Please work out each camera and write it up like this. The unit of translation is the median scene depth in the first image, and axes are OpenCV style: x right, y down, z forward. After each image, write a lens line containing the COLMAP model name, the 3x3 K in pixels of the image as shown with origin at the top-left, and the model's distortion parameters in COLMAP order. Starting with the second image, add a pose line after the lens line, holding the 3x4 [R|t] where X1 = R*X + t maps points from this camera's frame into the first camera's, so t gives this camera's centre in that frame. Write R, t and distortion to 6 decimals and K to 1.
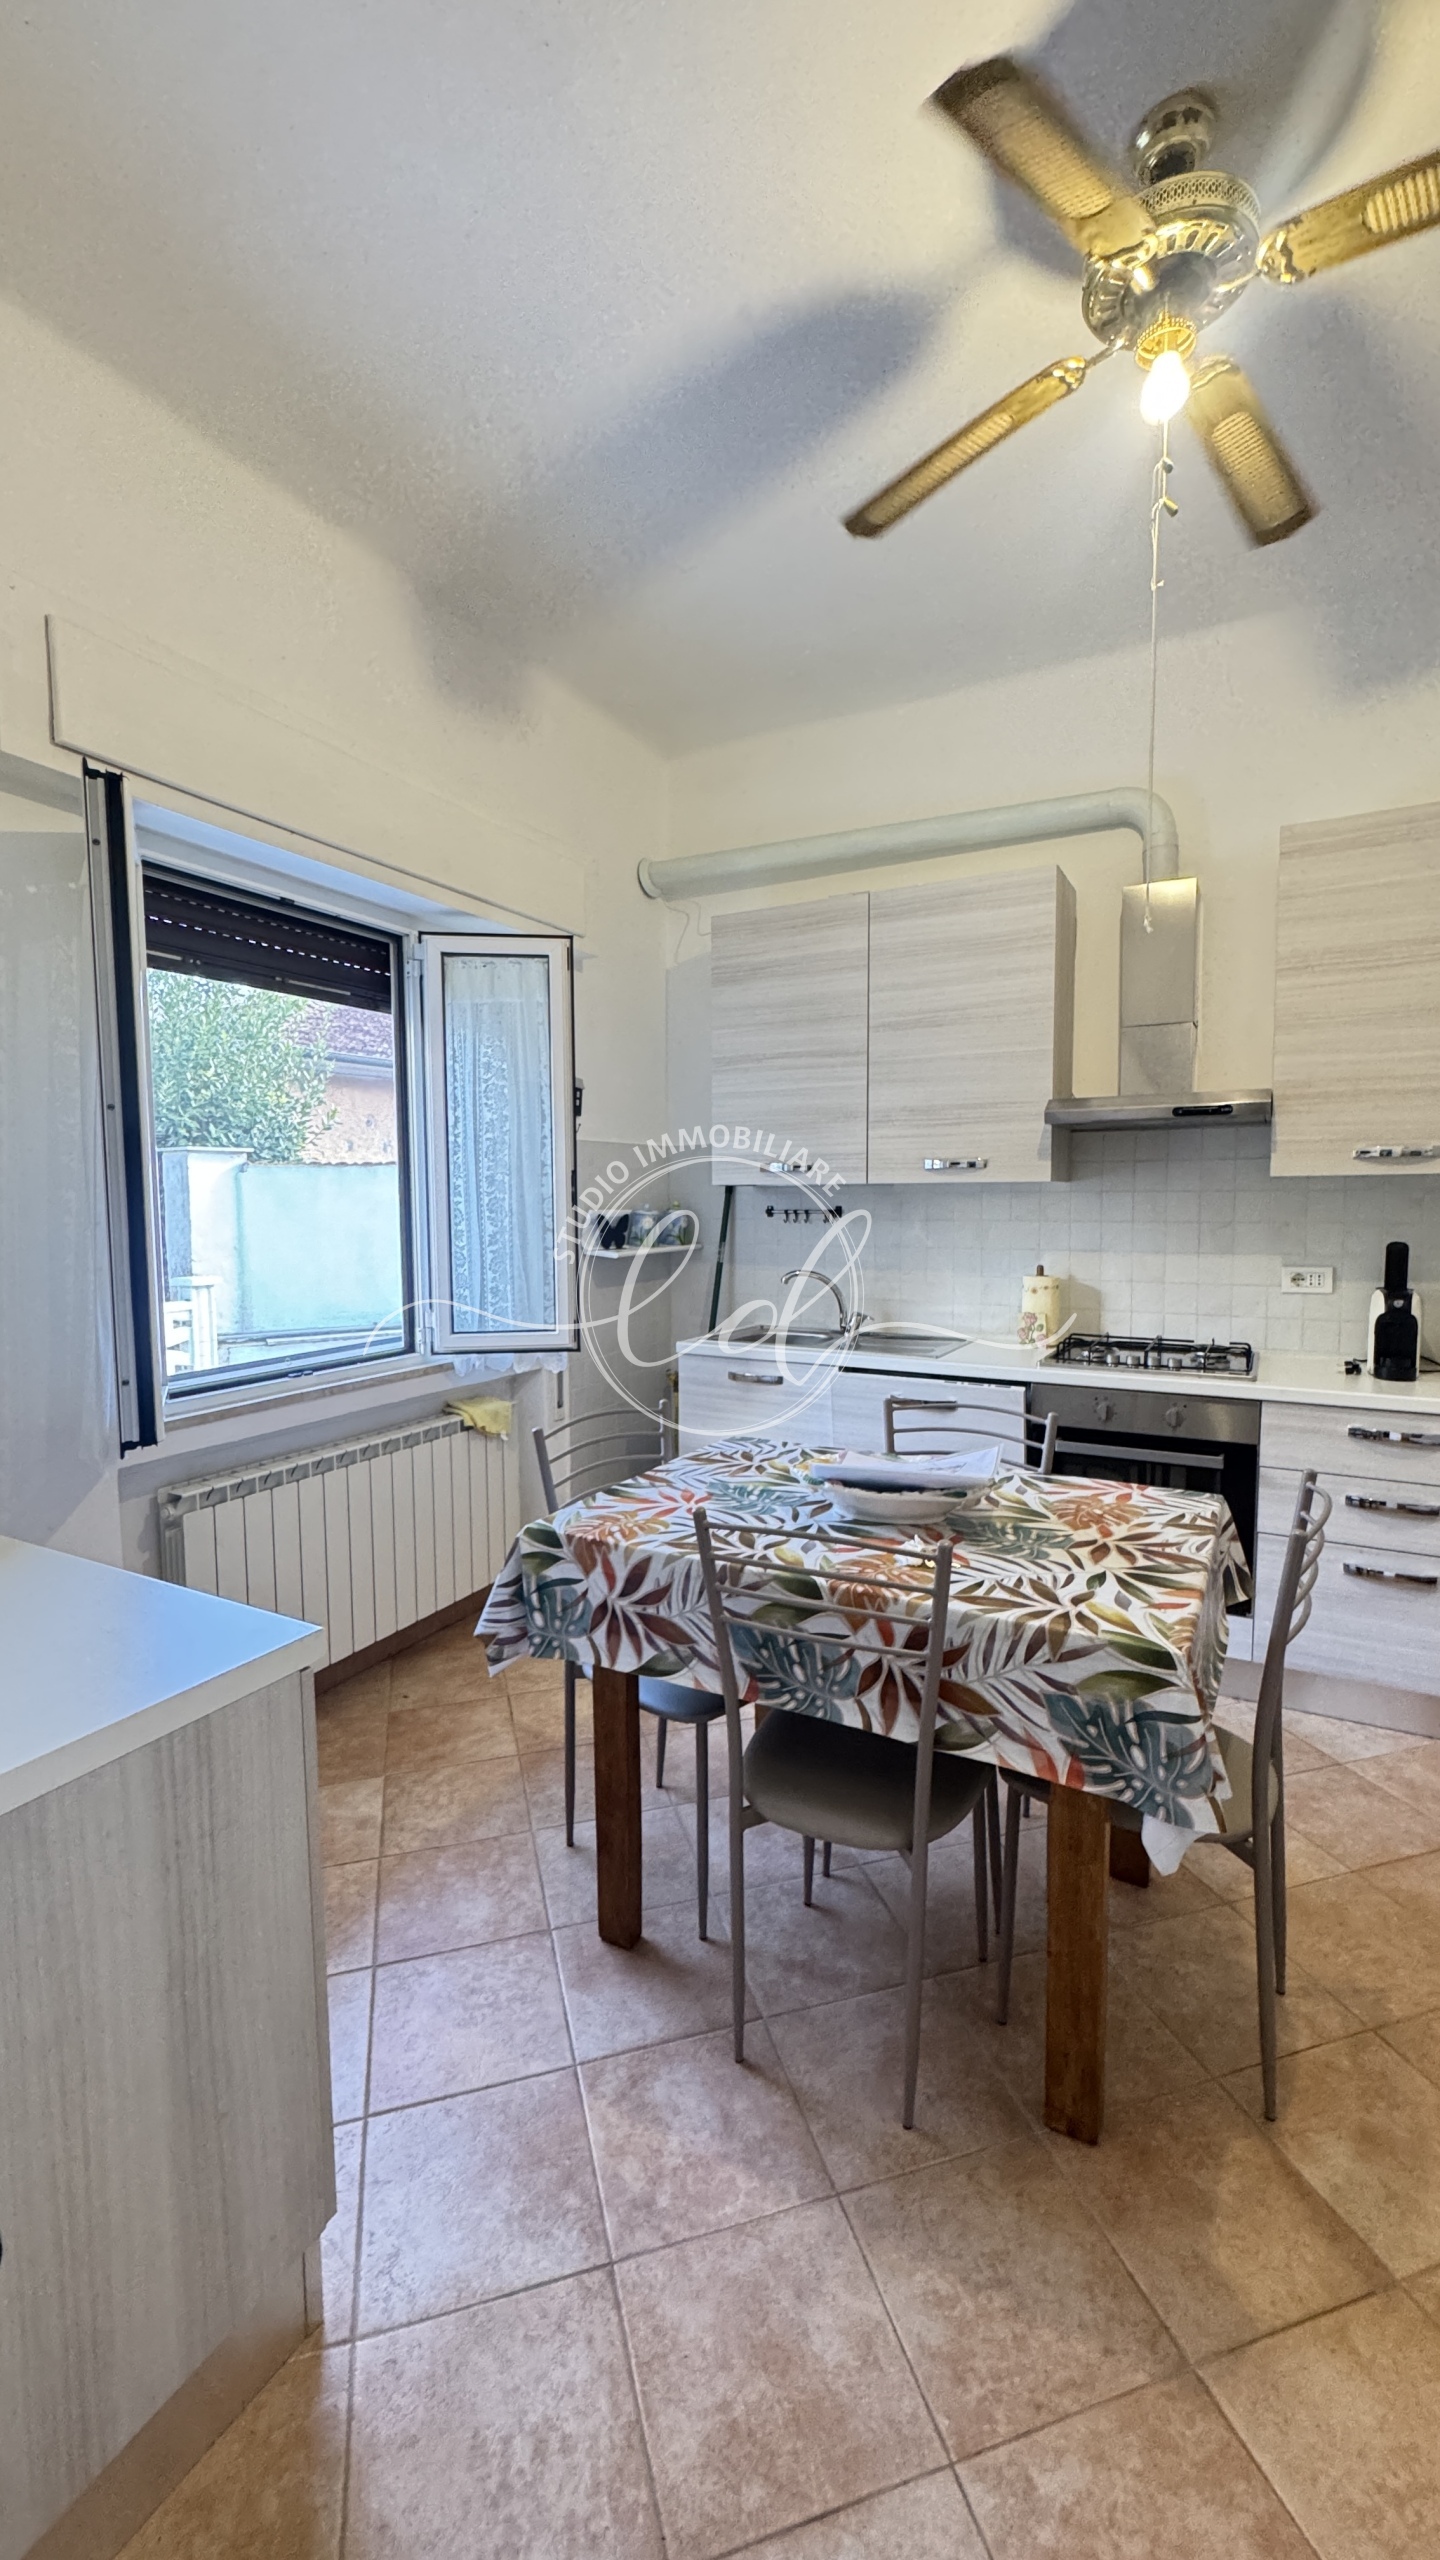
lens RADIAL K [[1025.3, 0, 724.8], [0, 1025.3, 1278.8], [0, 0, 1]] dist [-0.005583, 0.001110]
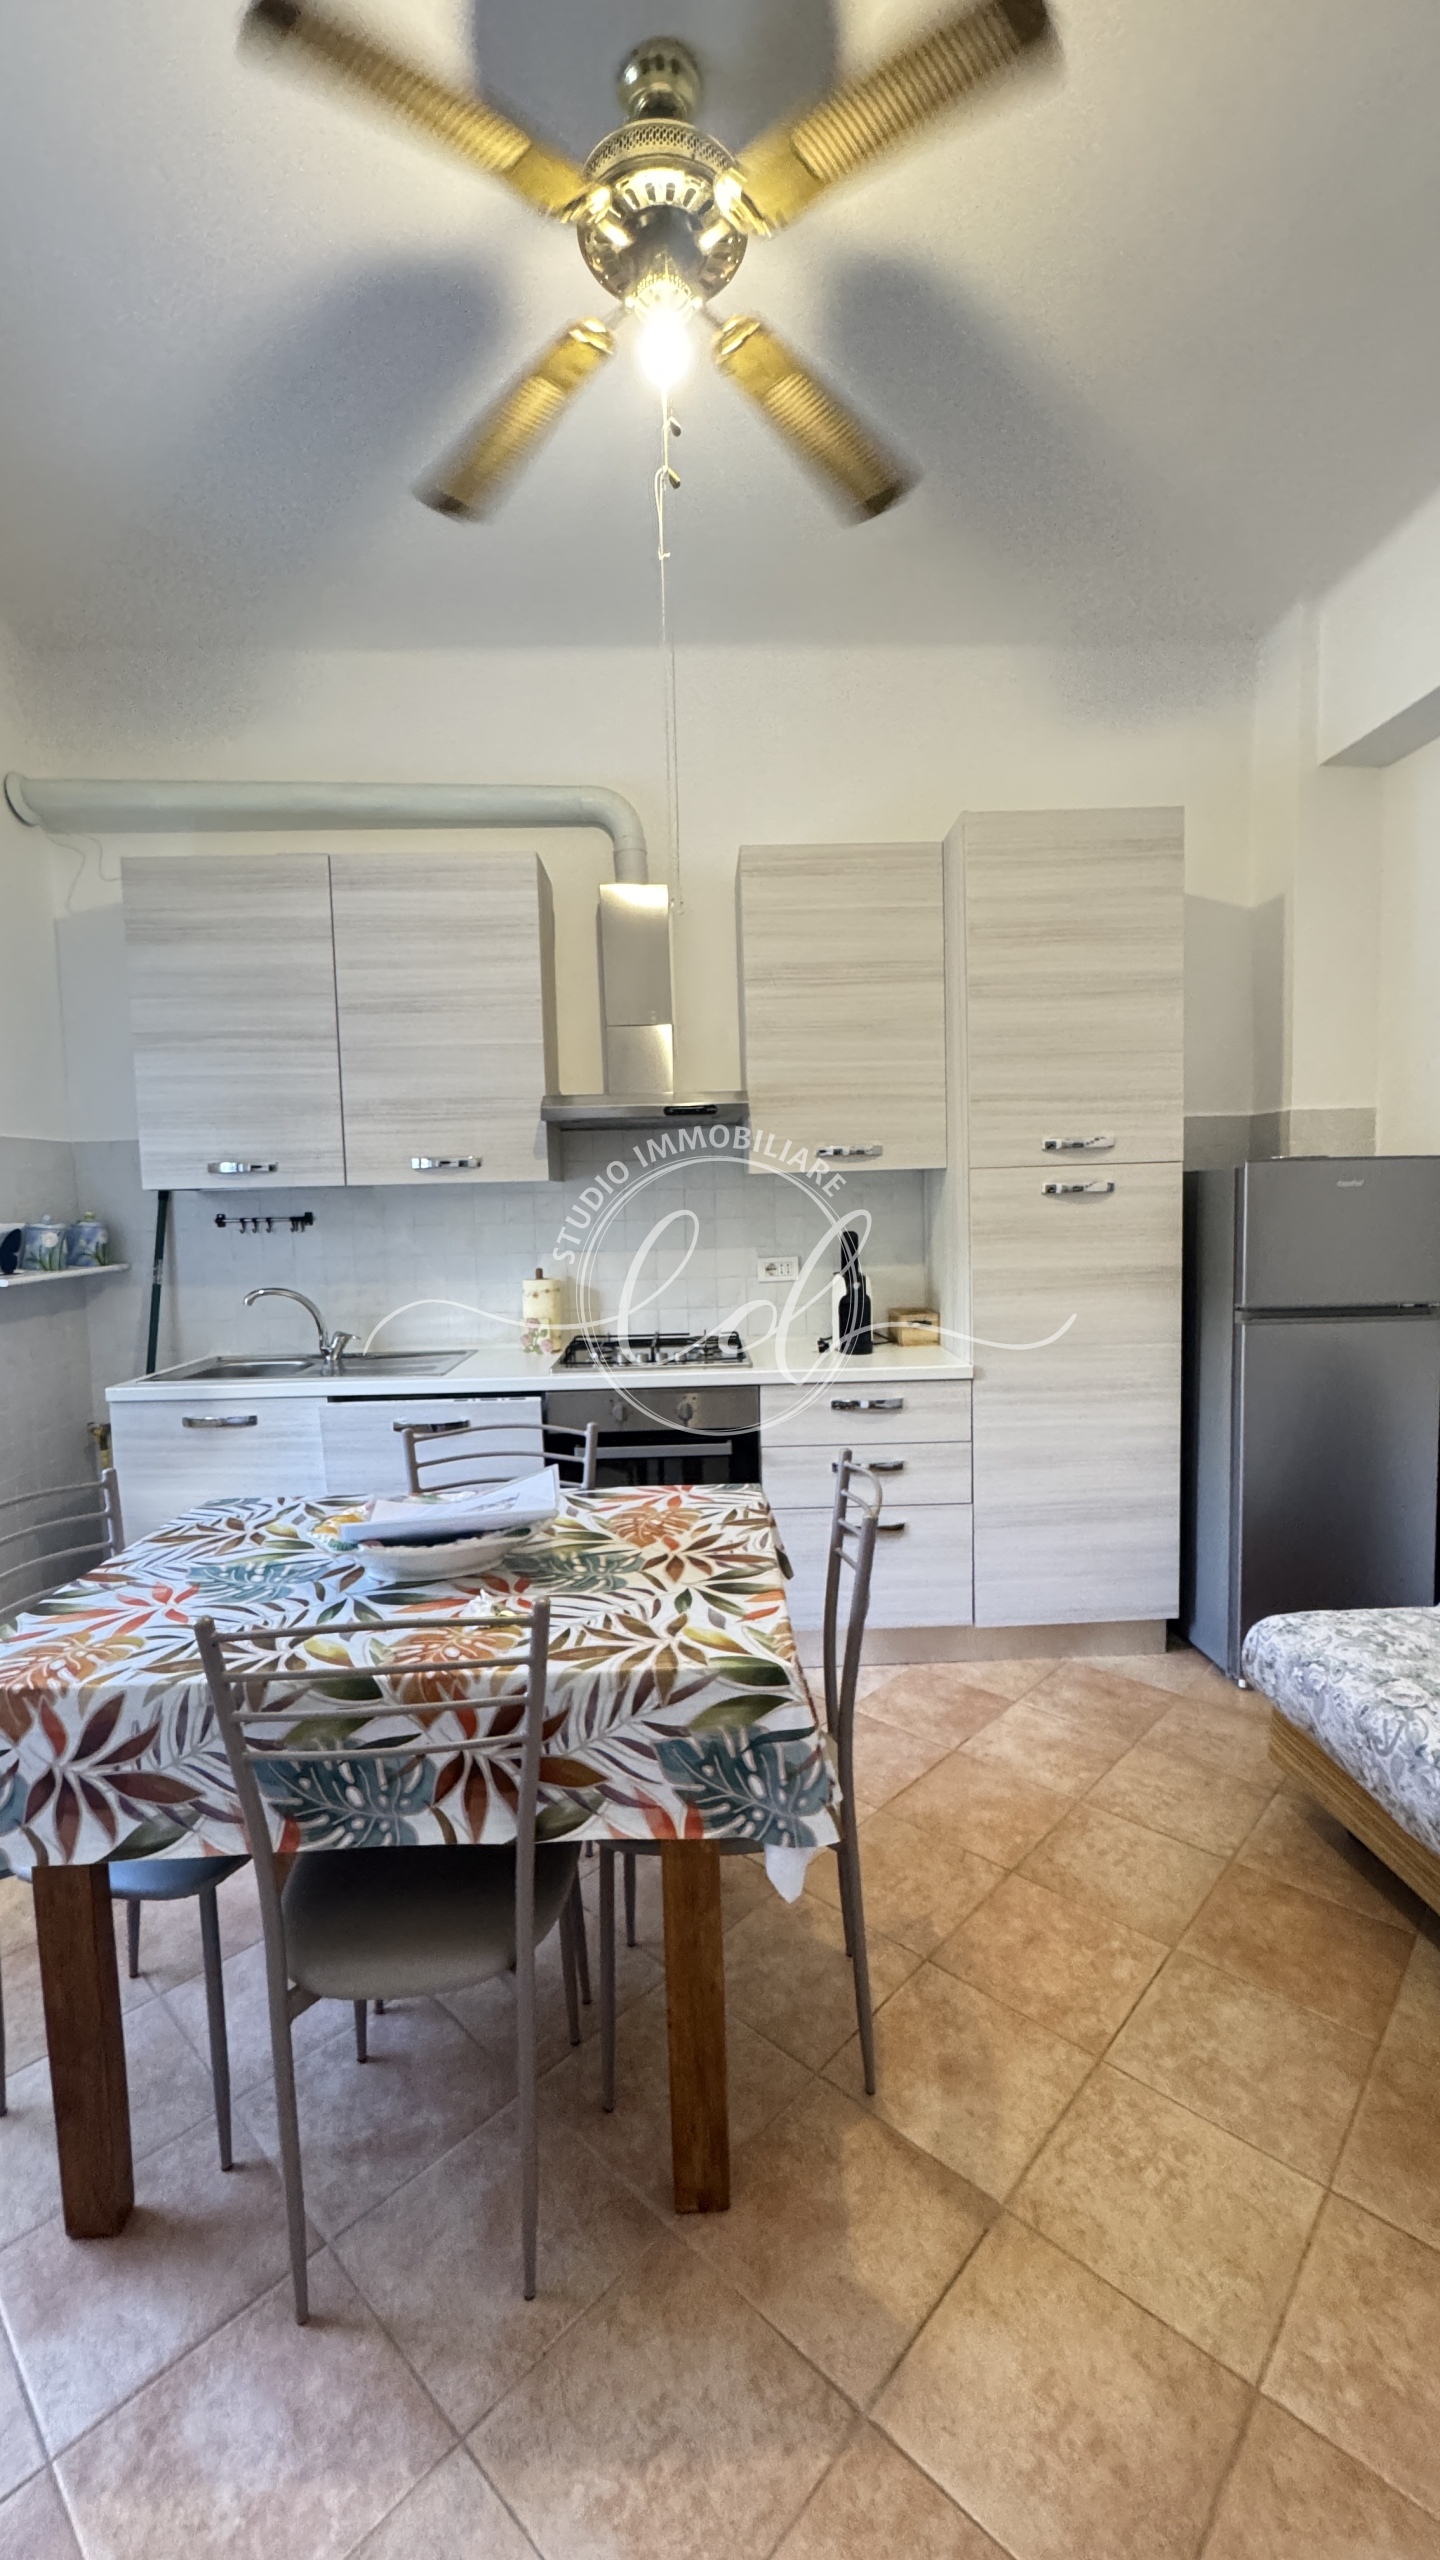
lens RADIAL K [[1026.5, 0, 724.9], [0, 1026.5, 1278.2], [0, 0, 1]] dist [-0.005595, 0.001333]
pose [[0.864440, -0.055734, 0.499638, -0.048499], [0.059291, 0.998202, 0.008767, -0.003673], [-0.499228, 0.022046, 0.866190, 0.150564]]
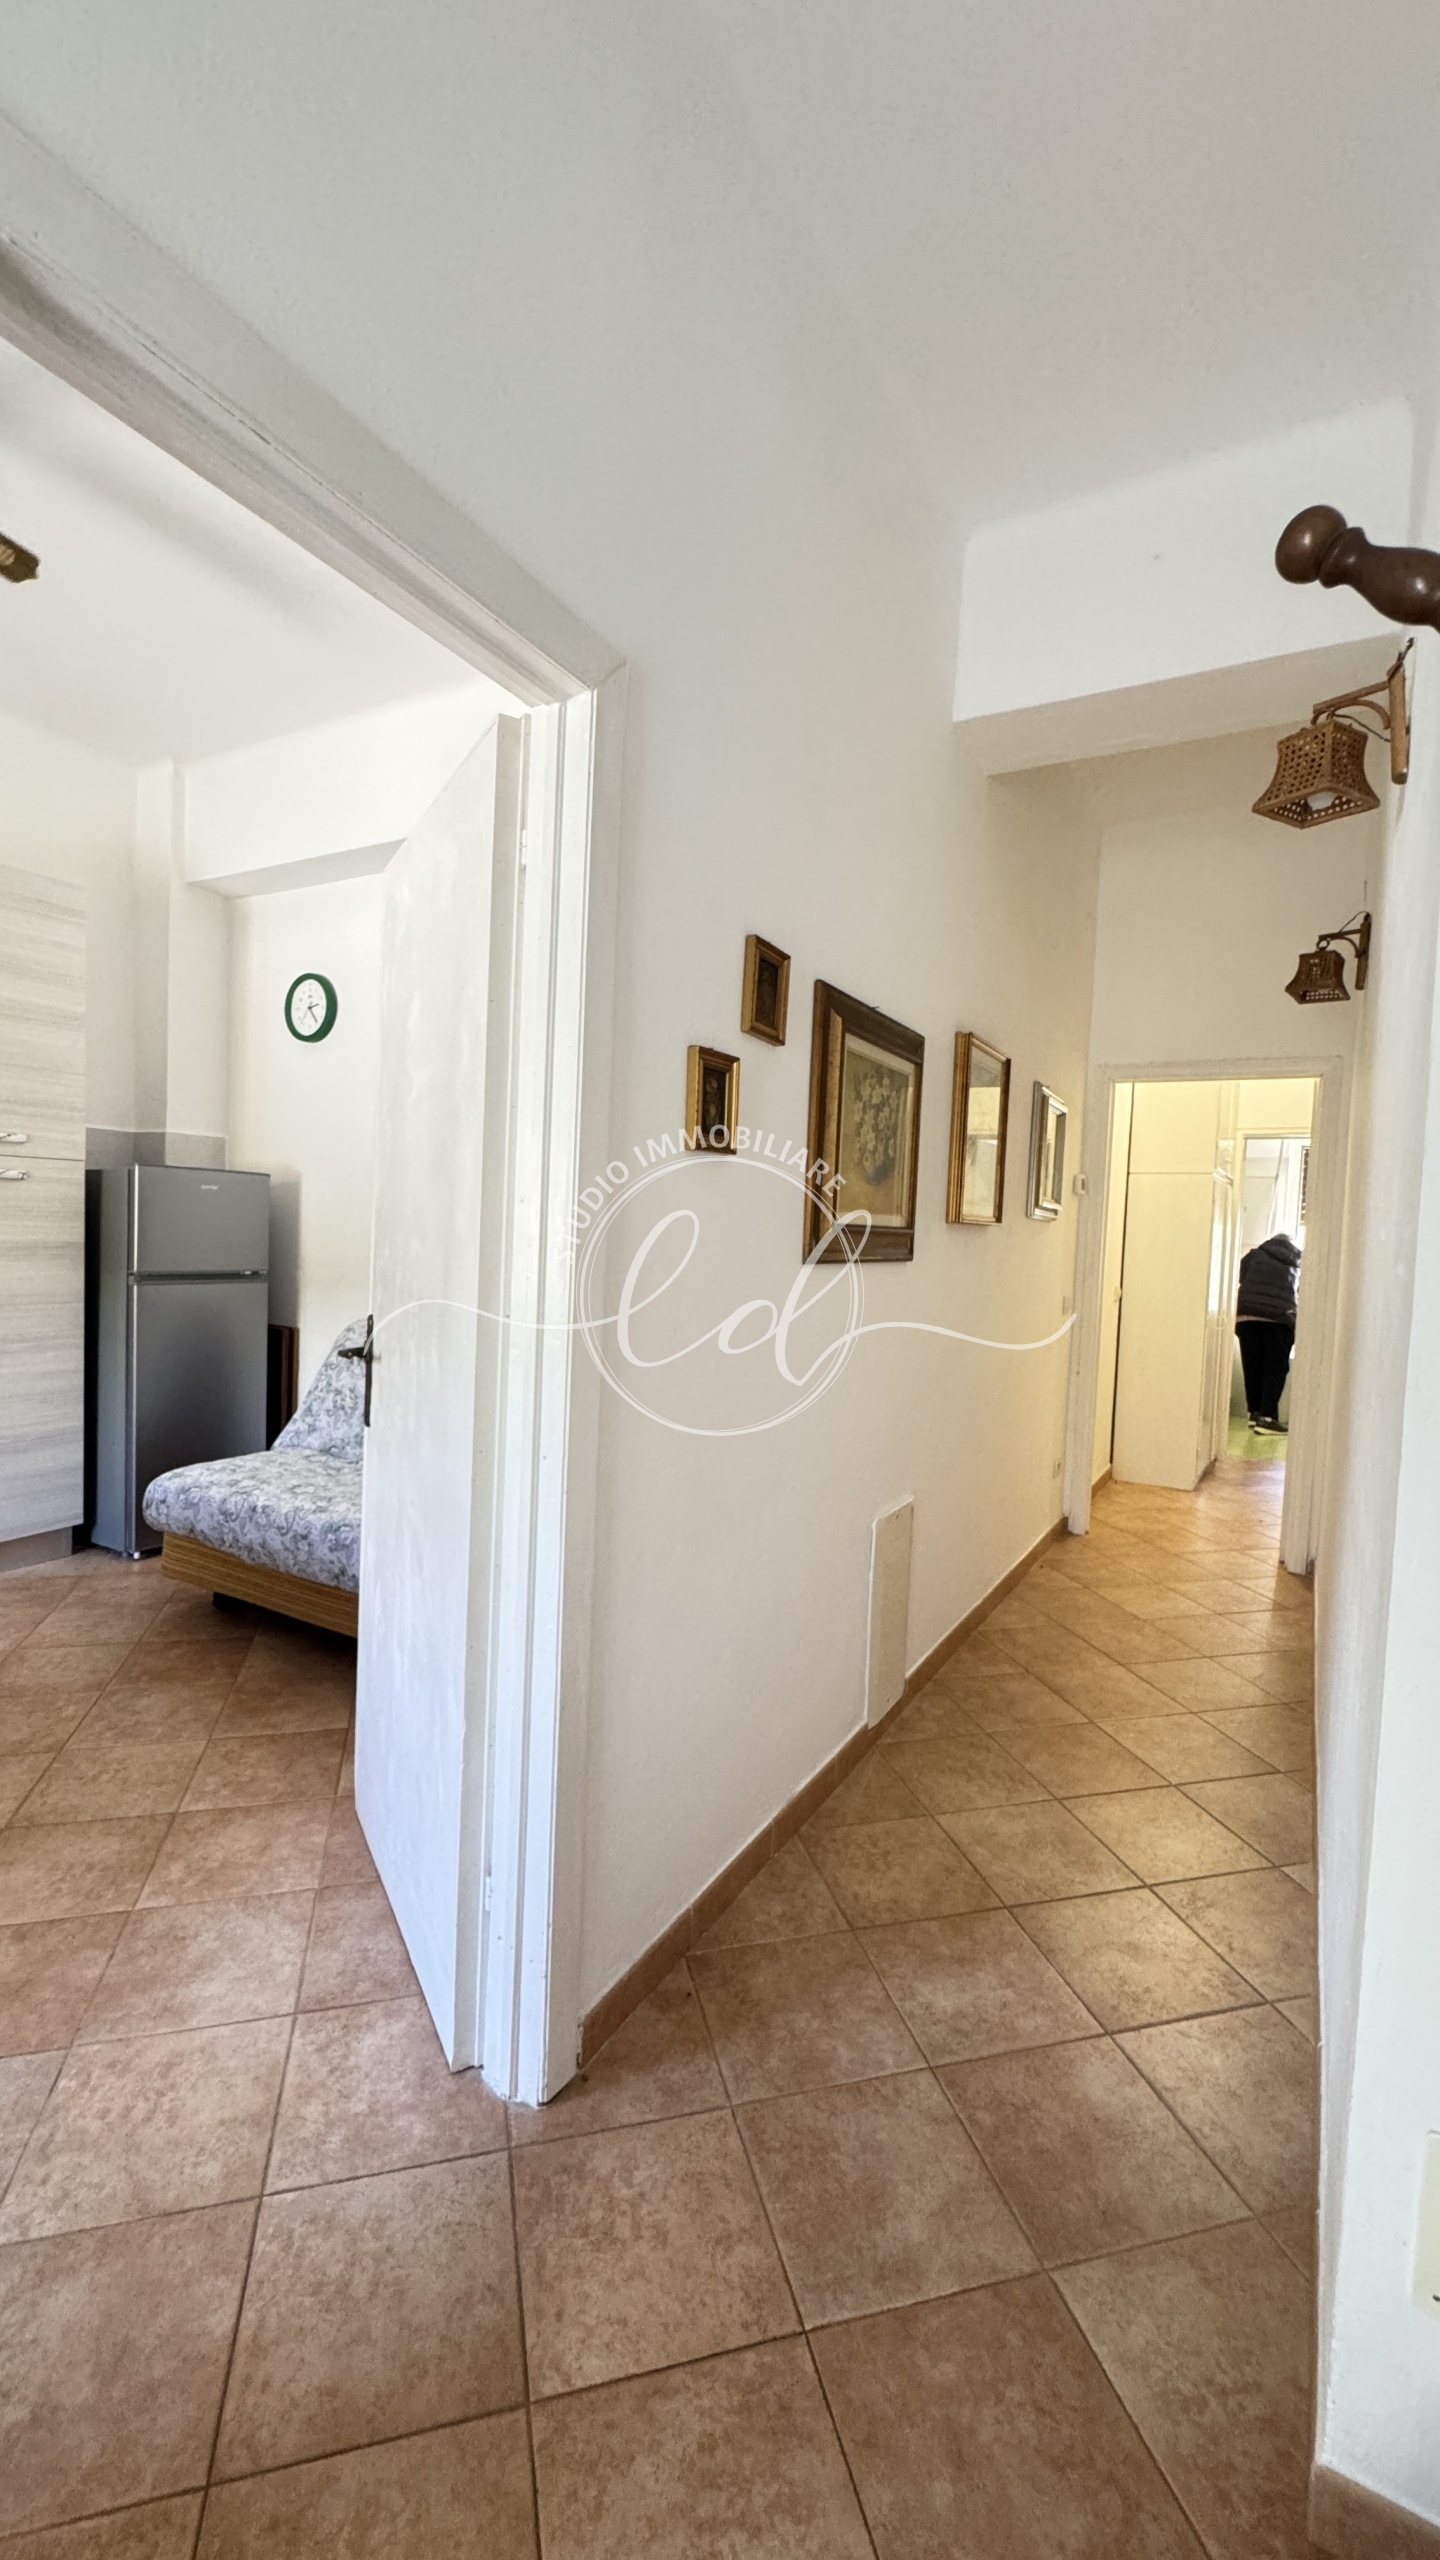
lens RADIAL K [[1029.6, 0, 720.1], [0, 1029.6, 1277.9], [0, 0, 1]] dist [-0.005441, 0.000583]
pose [[0.029998, -0.041219, 0.998700, -0.663816], [0.039558, 0.998416, 0.040019, 0.074311], [-0.998767, 0.038306, 0.031581, -0.158388]]
